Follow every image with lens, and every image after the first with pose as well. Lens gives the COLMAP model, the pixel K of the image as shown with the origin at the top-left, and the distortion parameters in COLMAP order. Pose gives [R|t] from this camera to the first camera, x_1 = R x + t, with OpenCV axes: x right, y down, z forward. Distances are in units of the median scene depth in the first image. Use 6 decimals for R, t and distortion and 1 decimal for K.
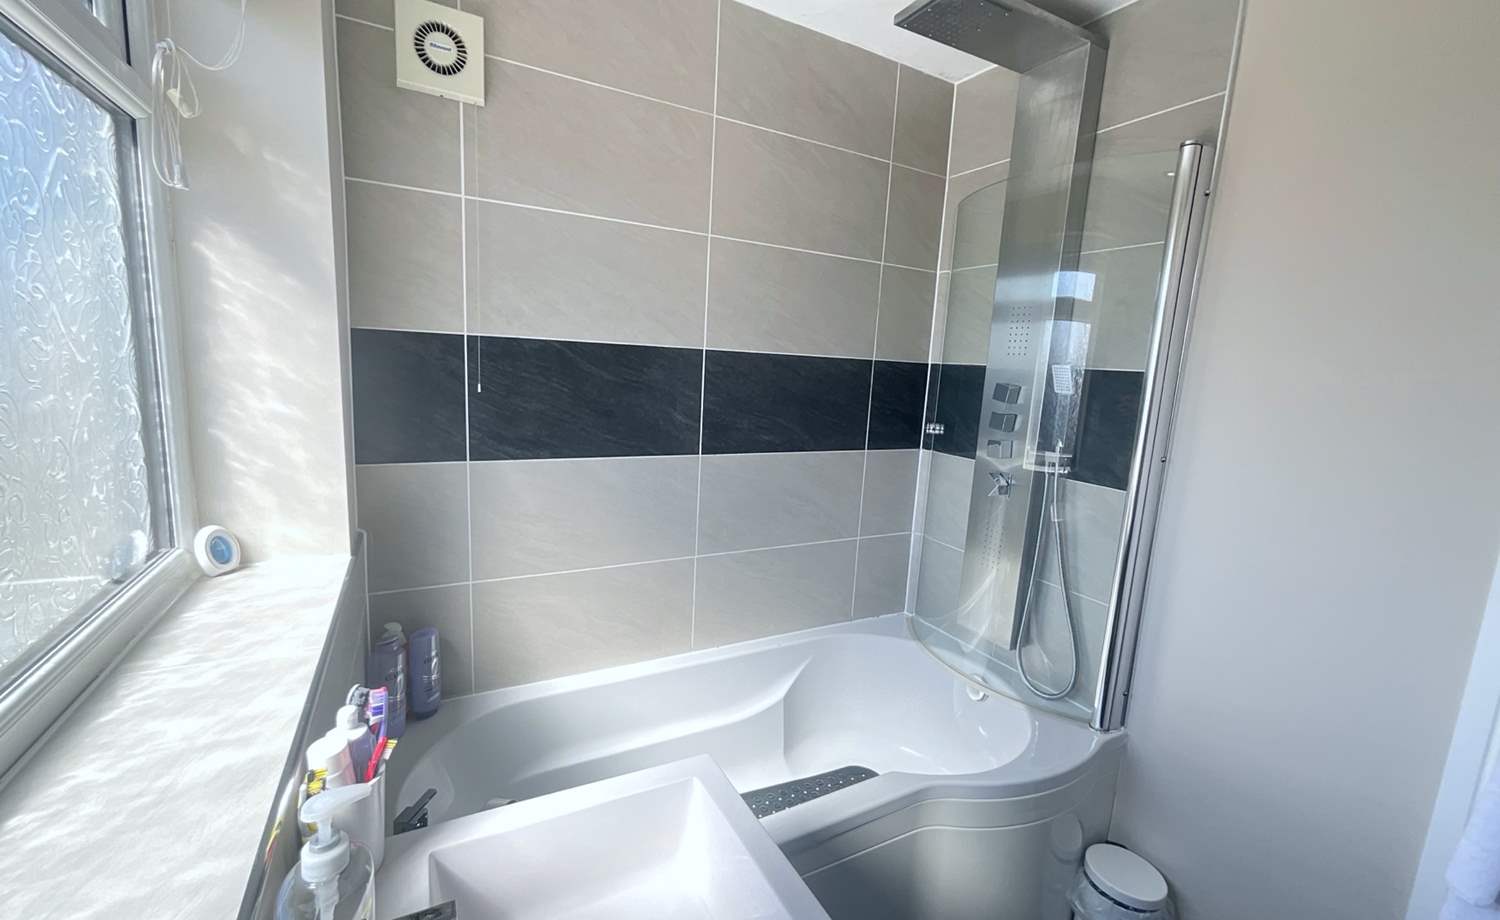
lens RADIAL K [[610.6, 0, 747.6], [0, 610.6, 455.1], [0, 0, 1]] dist [-0.002331, 0.000672]
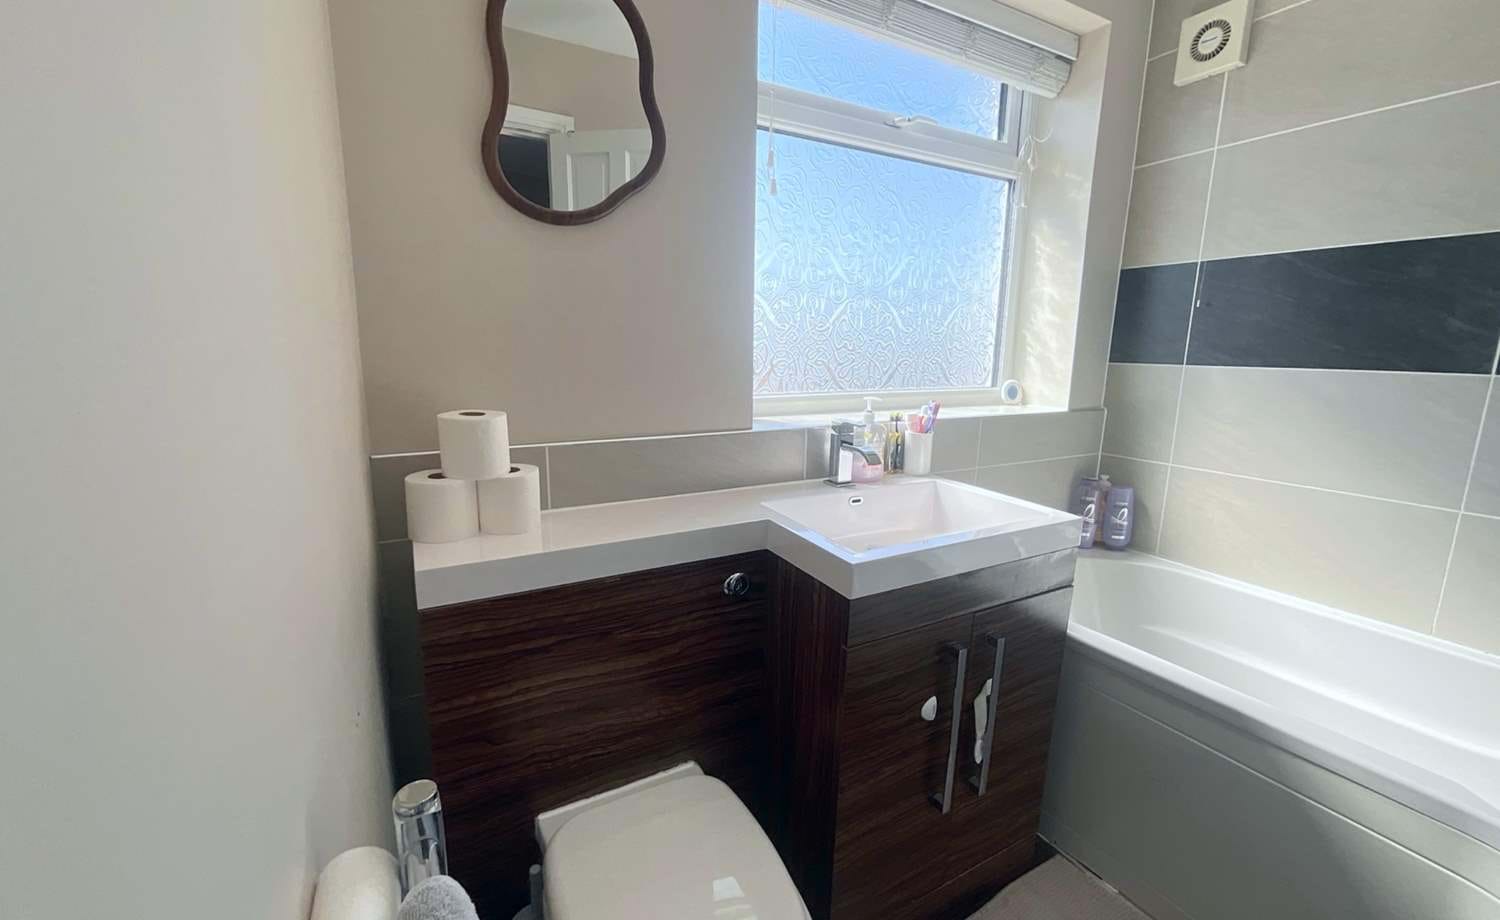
lens RADIAL K [[610.6, 0, 751.4], [0, 610.6, 464.3], [0, 0, 1]] dist [-0.002331, 0.000672]
pose [[-0.001982, 0.137160, -0.990547, 0.940149], [-0.167585, 0.976494, 0.135550, 0.218533], [0.985856, 0.166270, 0.021051, 0.147116]]
